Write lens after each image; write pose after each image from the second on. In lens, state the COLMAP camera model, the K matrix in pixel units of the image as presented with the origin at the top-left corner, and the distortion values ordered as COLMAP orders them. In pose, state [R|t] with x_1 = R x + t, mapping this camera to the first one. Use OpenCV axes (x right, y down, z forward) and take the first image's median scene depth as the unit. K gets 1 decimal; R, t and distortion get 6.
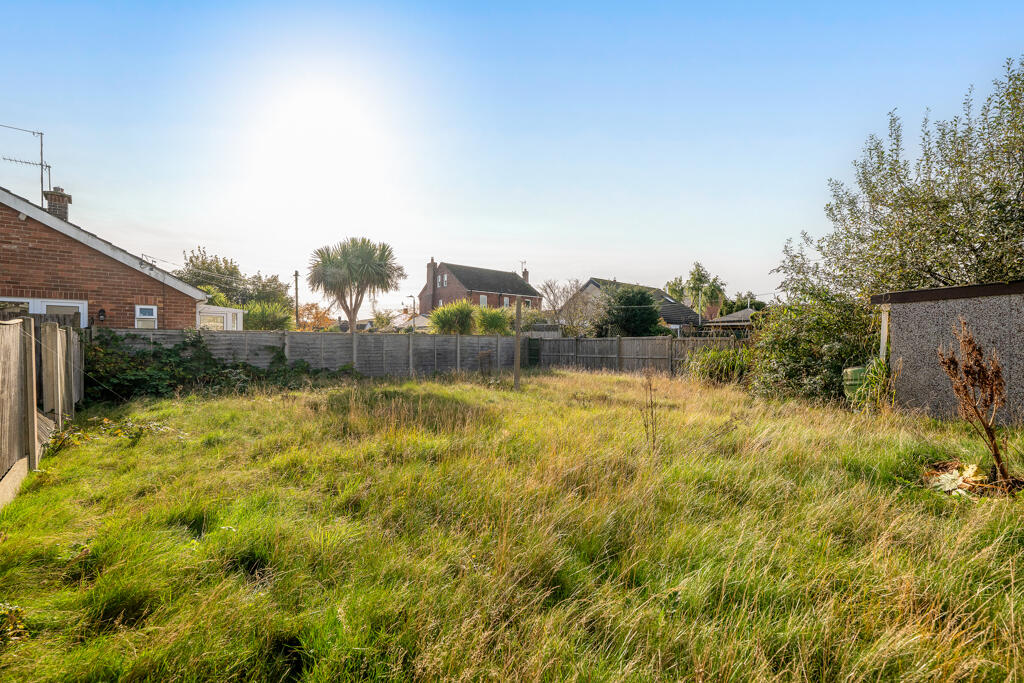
lens RADIAL K [[446.2, 0, 511.8], [0, 446.2, 347.0], [0, 0, 1]] dist [0.000305, 0.000139]
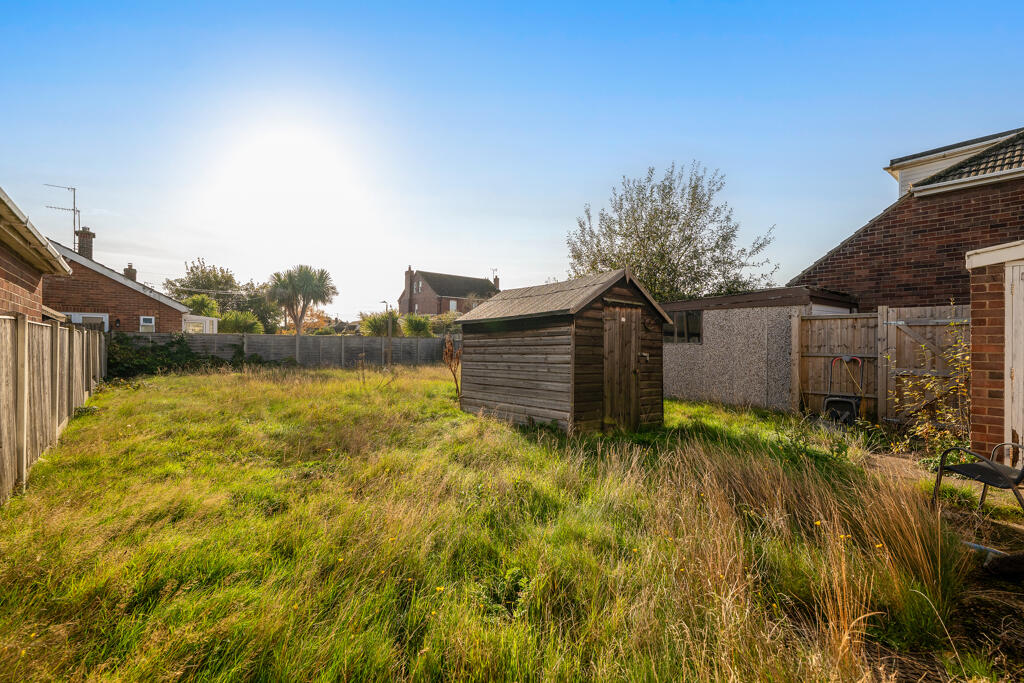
lens RADIAL K [[446.2, 0, 511.8], [0, 446.2, 347.0], [0, 0, 1]] dist [0.000305, 0.000139]
pose [[0.999897, 0.004502, -0.013615, 0.311992], [-0.004525, 0.999988, -0.001673, 0.004233], [0.013607, 0.001734, 0.999906, -0.352340]]
